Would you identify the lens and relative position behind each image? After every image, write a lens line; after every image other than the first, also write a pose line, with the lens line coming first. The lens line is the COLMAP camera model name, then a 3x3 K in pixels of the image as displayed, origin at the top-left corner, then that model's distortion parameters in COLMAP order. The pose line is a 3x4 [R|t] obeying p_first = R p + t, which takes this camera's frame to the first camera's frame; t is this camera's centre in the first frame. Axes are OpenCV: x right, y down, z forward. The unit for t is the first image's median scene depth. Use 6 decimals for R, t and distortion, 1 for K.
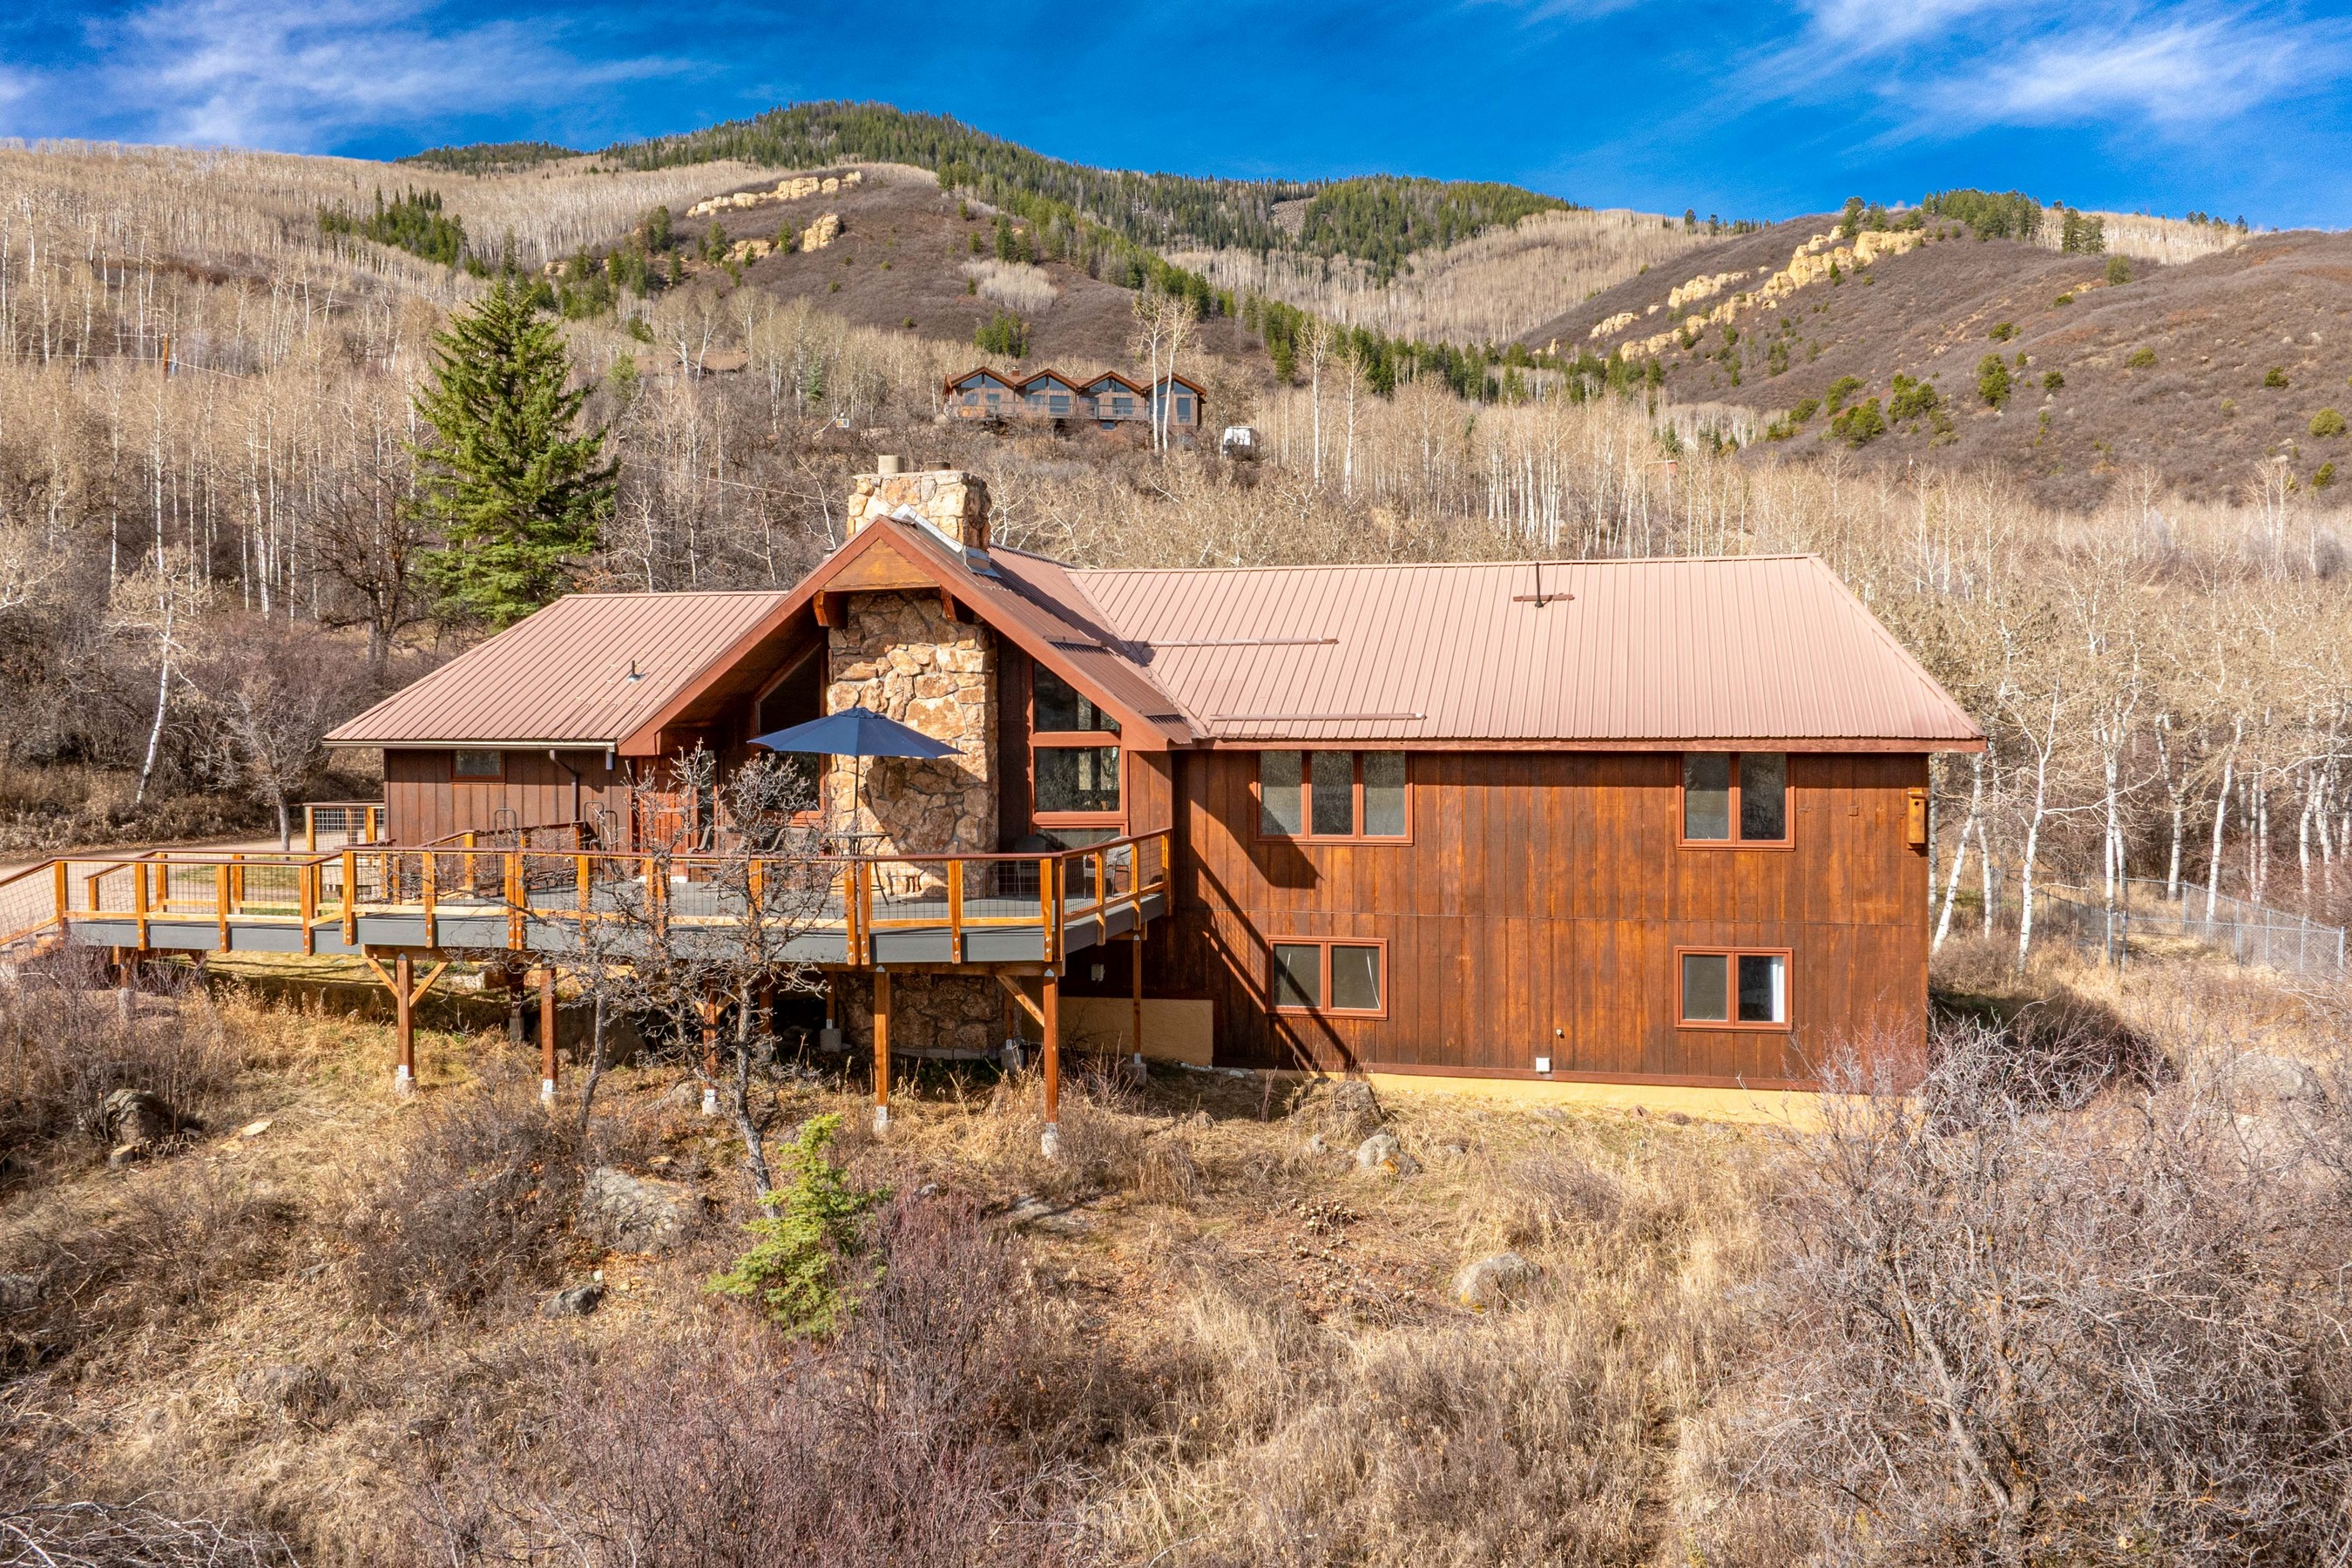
lens RADIAL K [[1907.4, 0, 1225.4], [0, 1907.4, 756.8], [0, 0, 1]] dist [-0.019376, -0.003427]
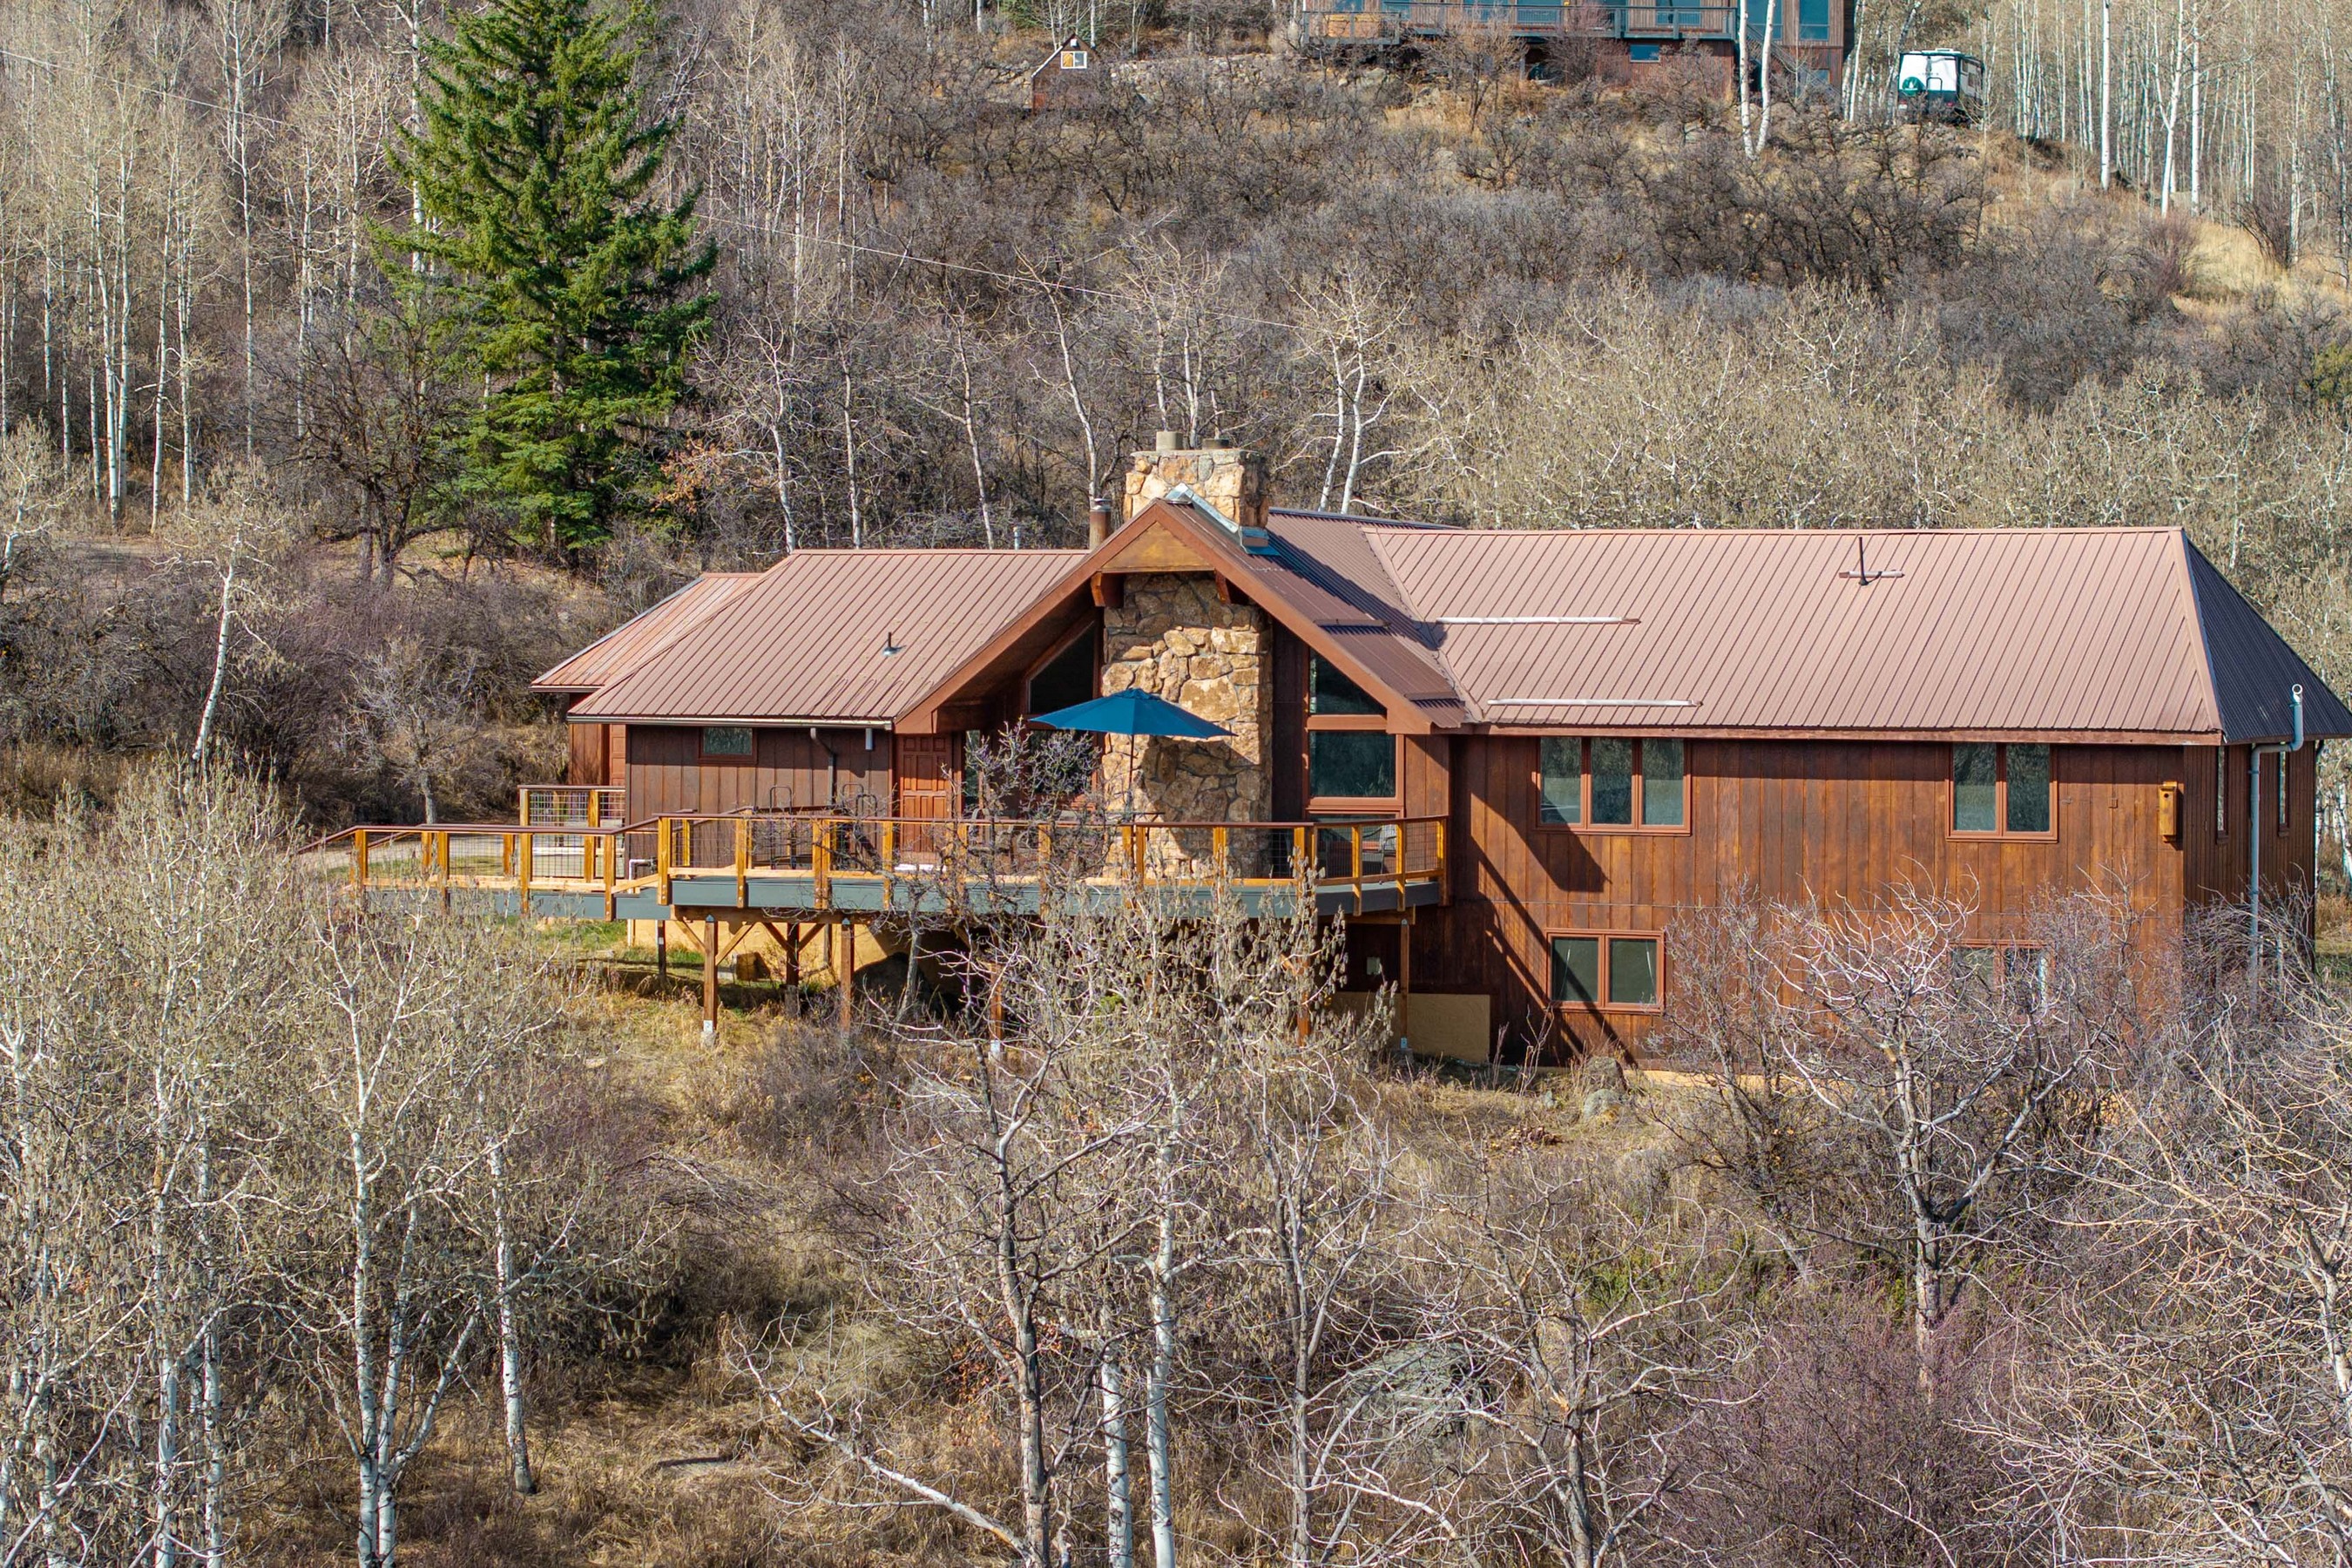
lens RADIAL K [[6081.4, 0, 1170.9], [0, 6081.4, 780.6], [0, 0, 1]] dist [0.124811, 0.000000]
pose [[0.985002, 0.013695, -0.171998, 0.367657], [-0.014378, 0.999893, -0.002730, 0.030223], [0.171942, 0.005162, 0.985093, -2.090965]]
